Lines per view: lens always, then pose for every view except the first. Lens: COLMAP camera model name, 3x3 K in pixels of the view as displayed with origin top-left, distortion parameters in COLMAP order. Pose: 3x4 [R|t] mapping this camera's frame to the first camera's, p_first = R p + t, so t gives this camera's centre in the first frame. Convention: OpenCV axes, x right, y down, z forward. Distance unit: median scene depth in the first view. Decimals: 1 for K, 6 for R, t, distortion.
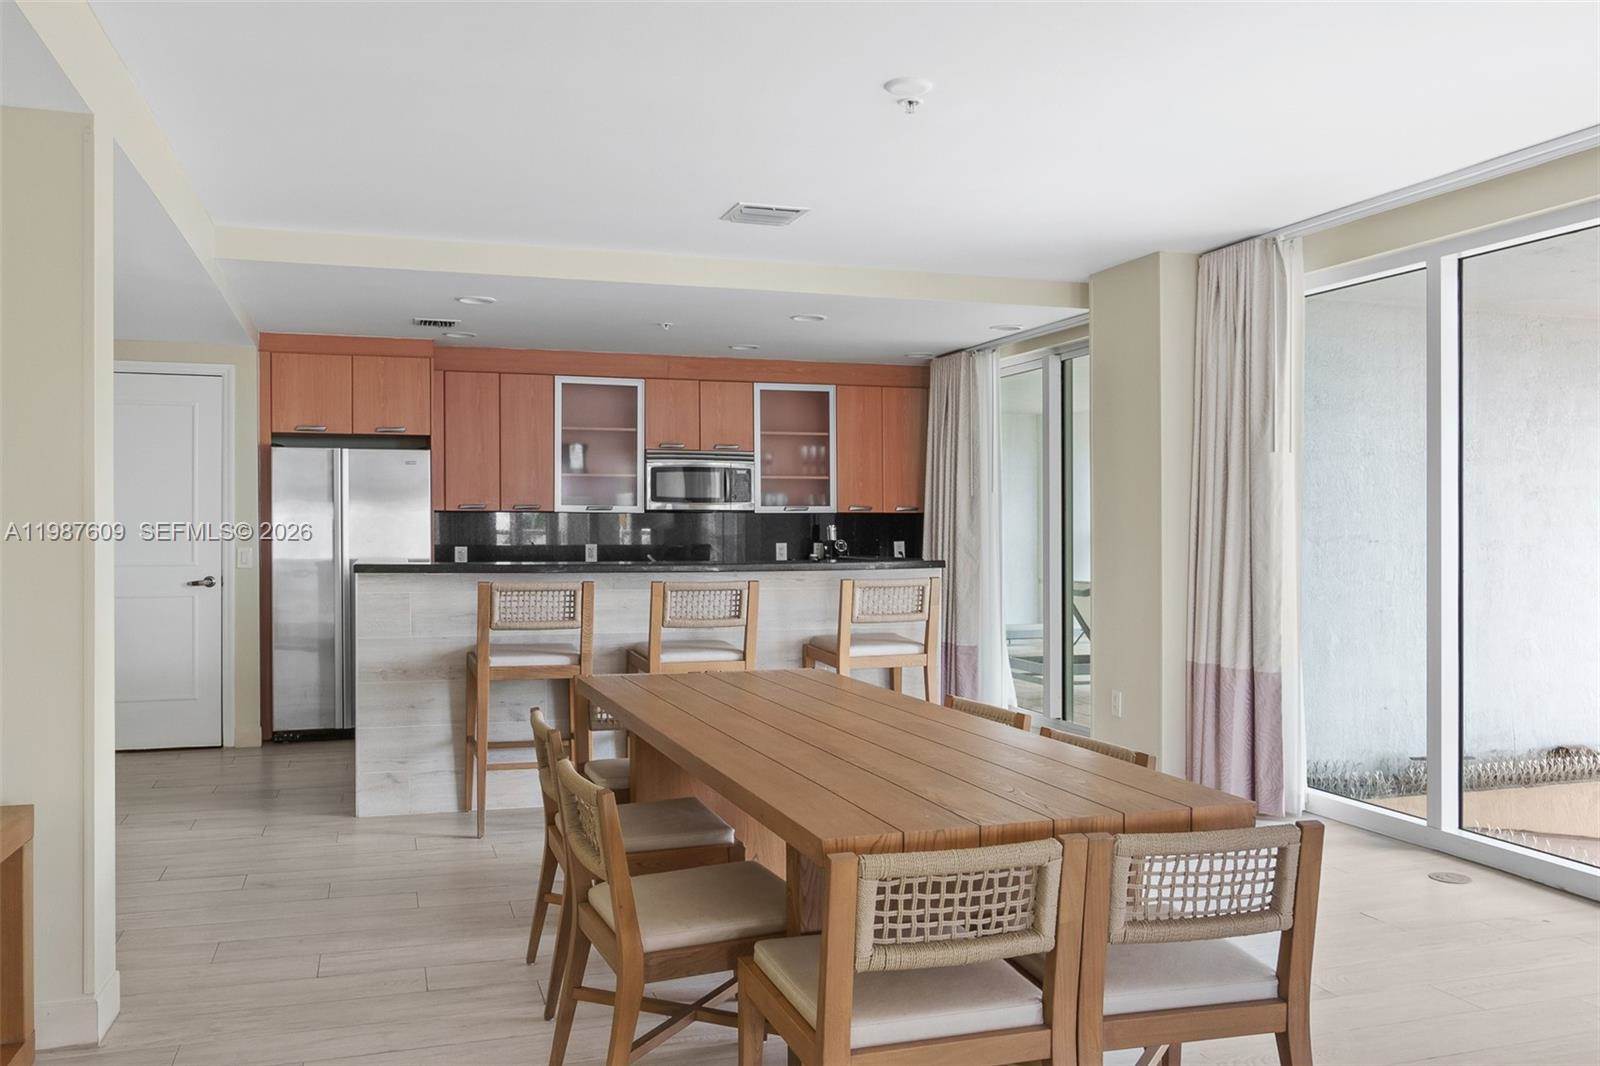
lens RADIAL K [[1295.1, 0, 799.5], [0, 1295.1, 532.8], [0, 0, 1]] dist [-0.009685, -0.005705]
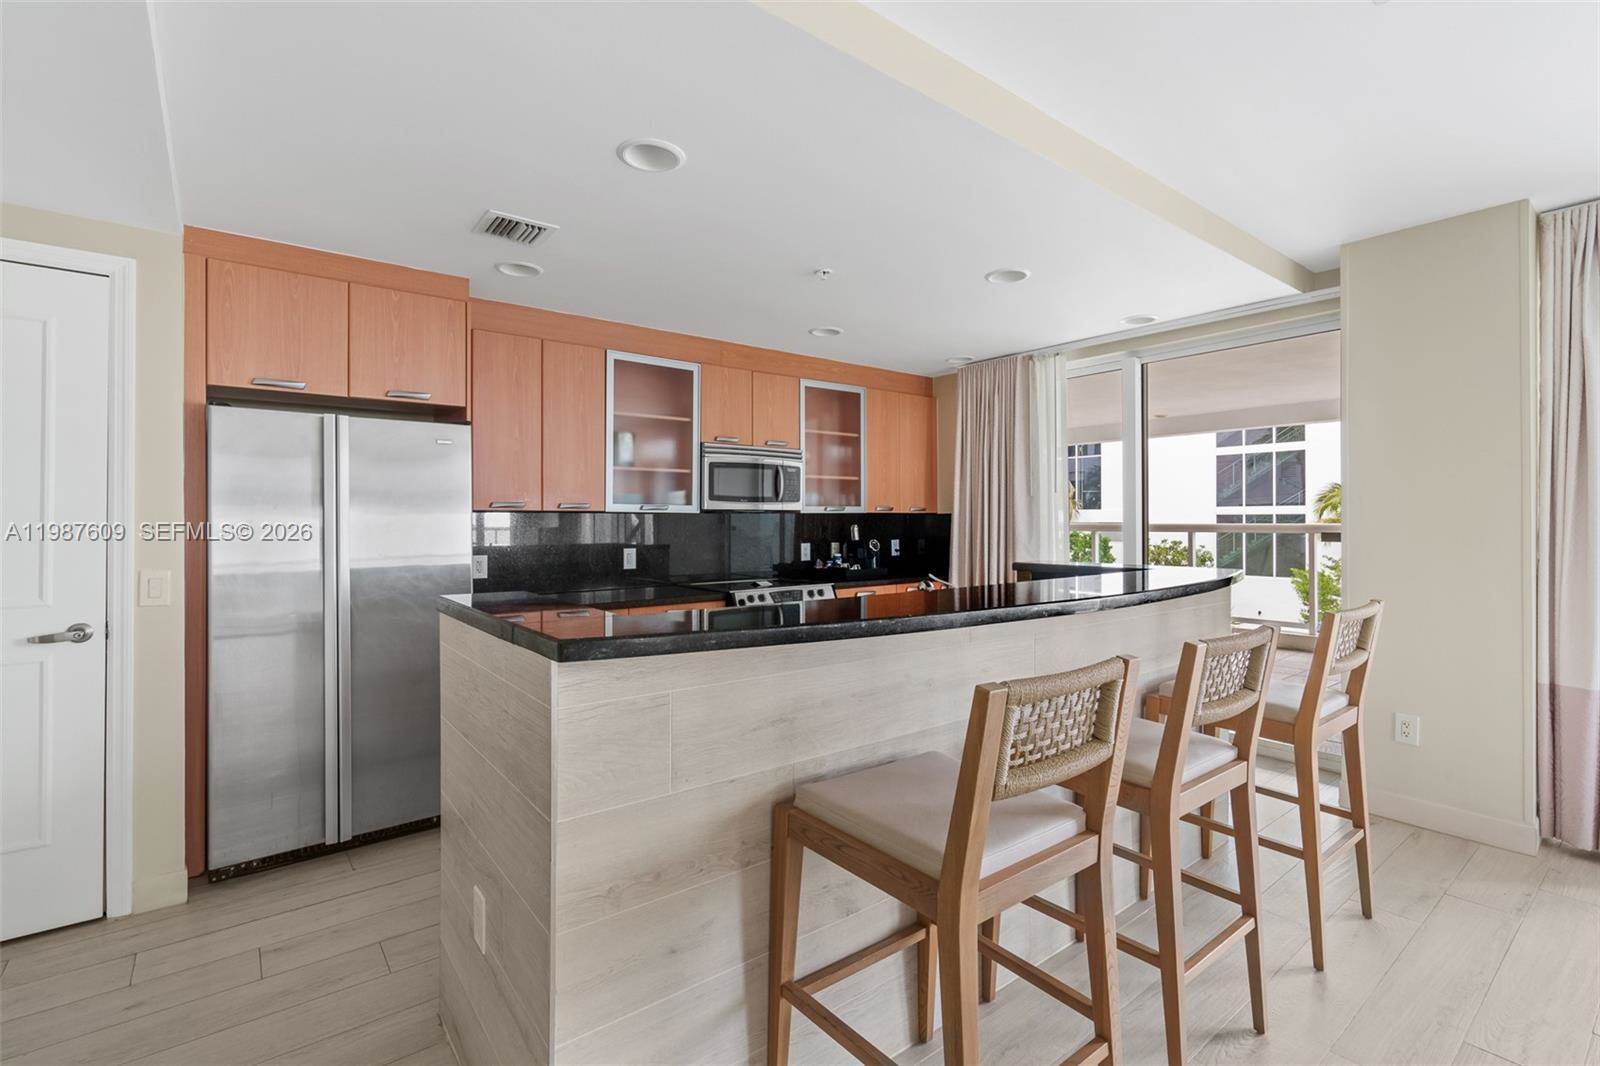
lens RADIAL K [[738.8, 0, 803.0], [0, 738.8, 515.2], [0, 0, 1]] dist [-0.000124, 0.000536]
pose [[0.938315, 0.000870, 0.345781, -0.249623], [0.002241, 0.999961, -0.008597, -0.010198], [-0.345775, 0.008842, 0.938276, 0.539627]]
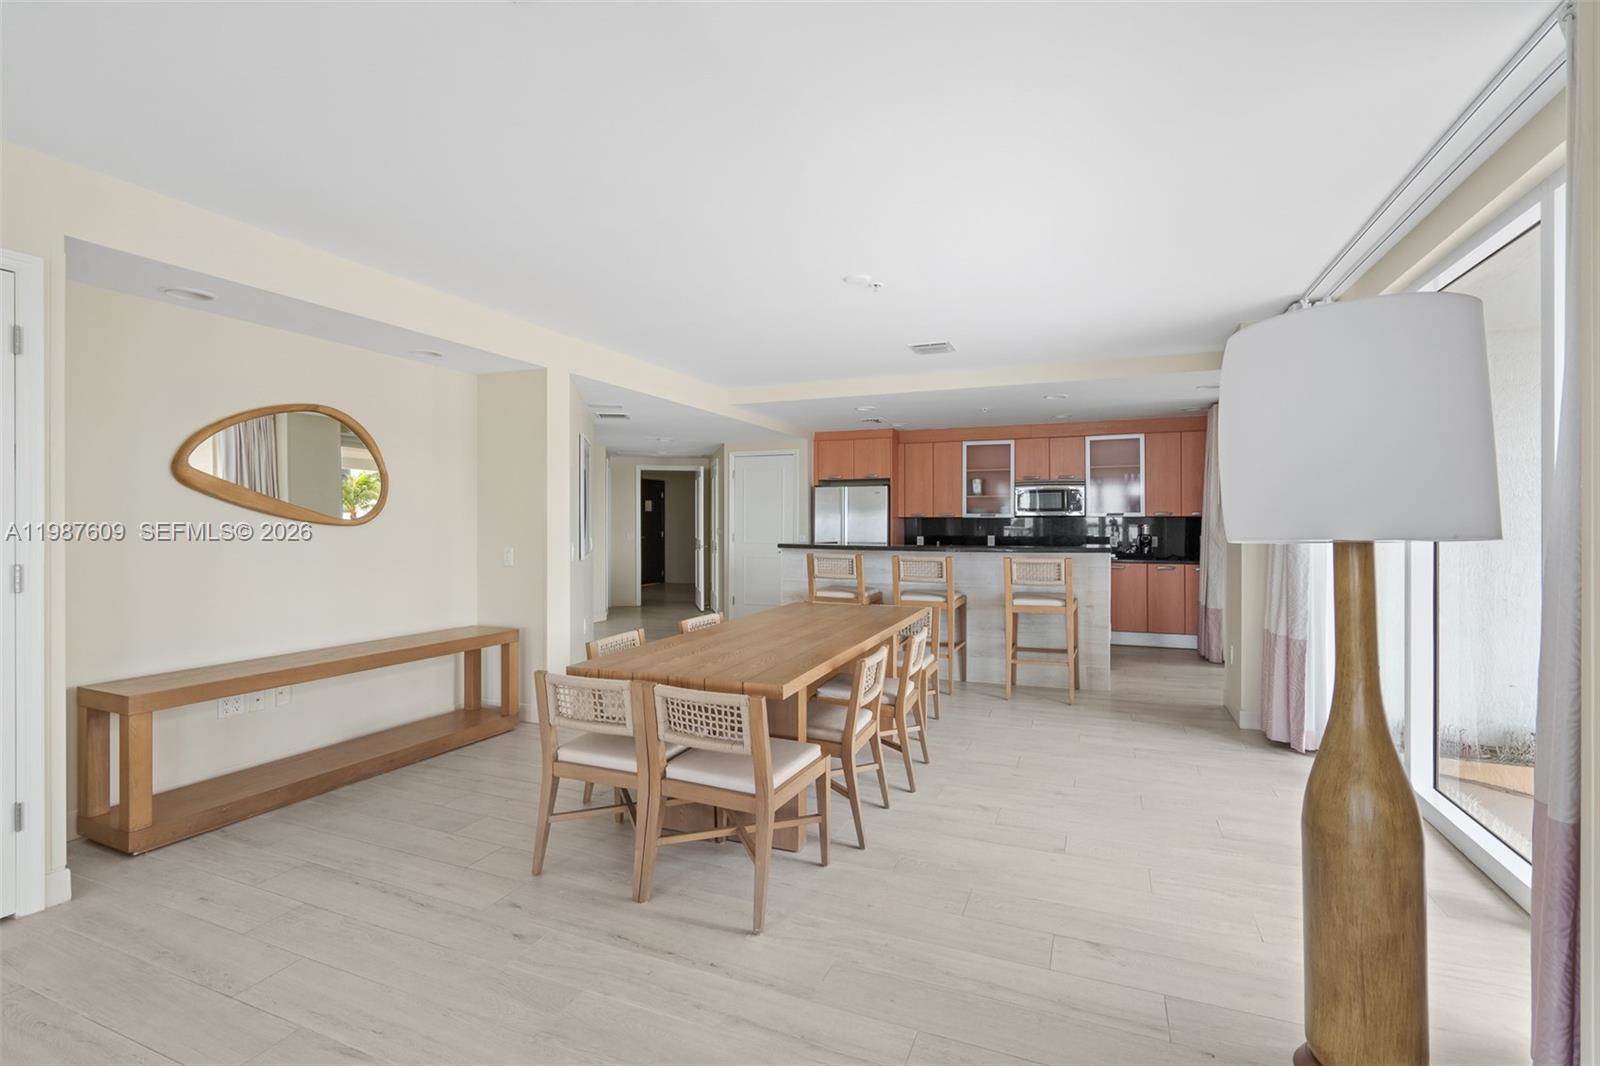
lens RADIAL K [[733.8, 0, 803.4], [0, 733.8, 531.4], [0, 0, 1]] dist [0.000481, 0.000219]
pose [[0.759729, 0.005930, -0.650212, 0.327034], [-0.002833, 0.999979, 0.005810, -0.001894], [0.650233, -0.002572, 0.759730, 0.085027]]
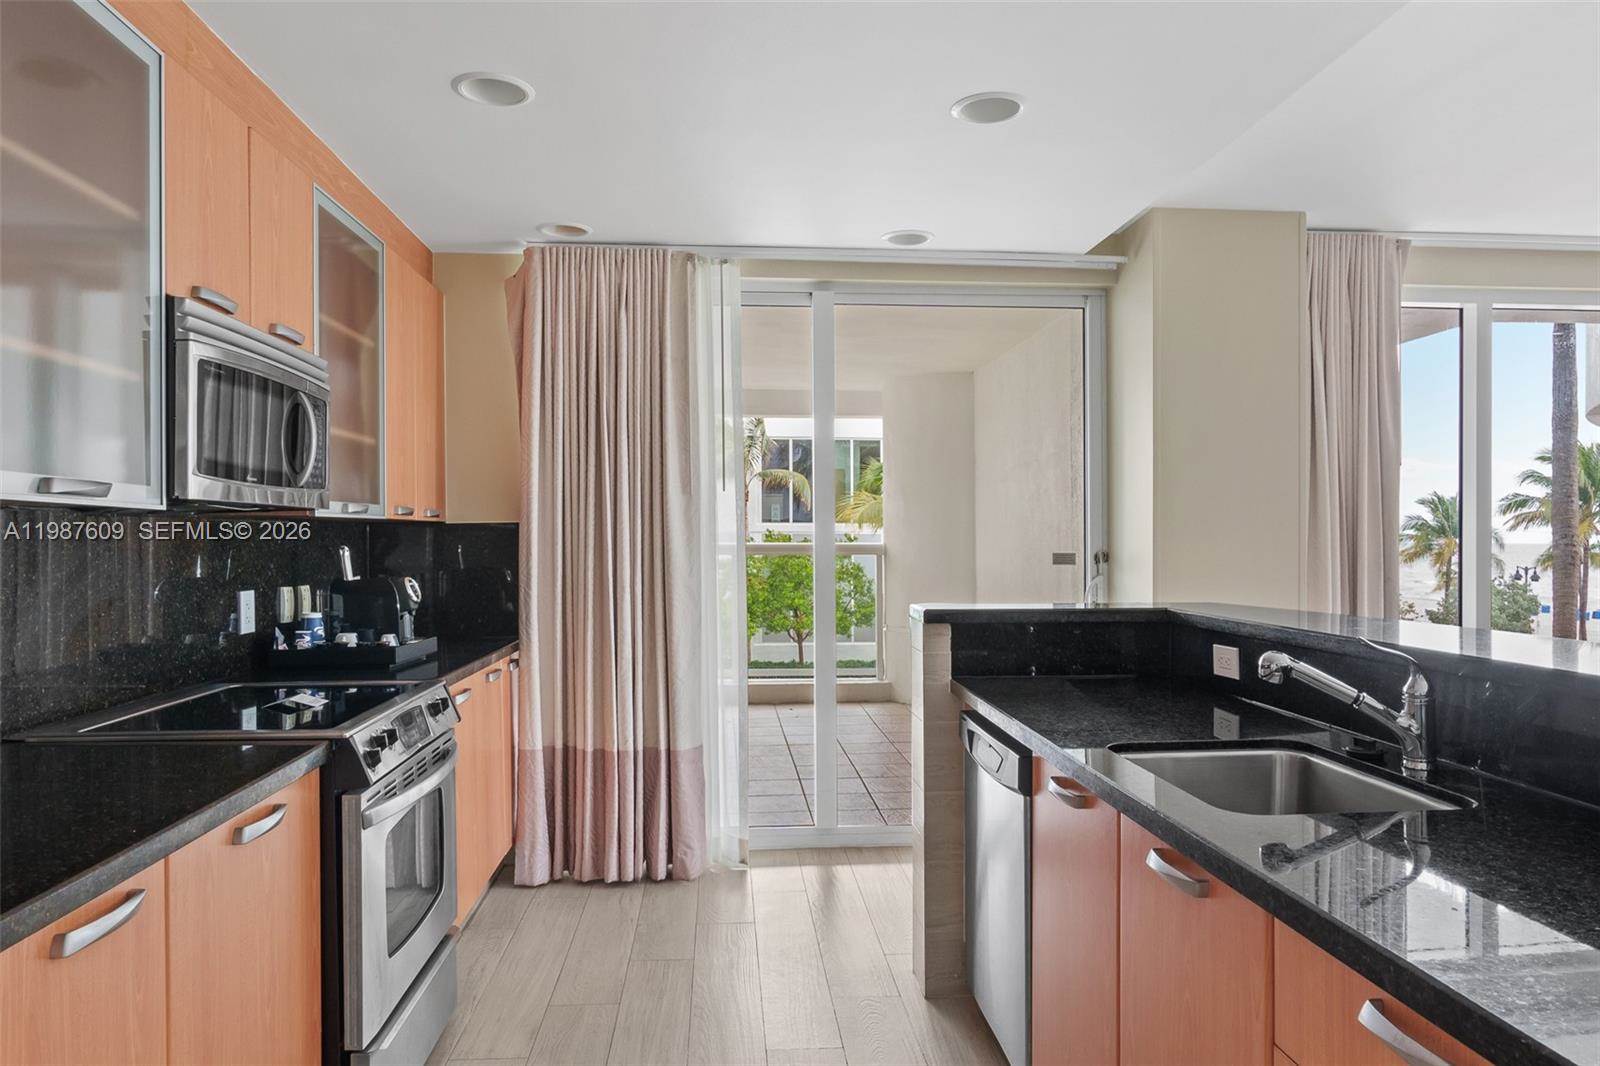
lens RADIAL K [[1057.1, 0, 800.8], [0, 1057.1, 540.6], [0, 0, 1]] dist [0.000237, 0.000504]
pose [[0.232836, -0.005519, 0.972500, -0.347817], [0.003987, 0.999981, 0.004720, -0.010294], [-0.972508, 0.002778, 0.232854, 0.877135]]
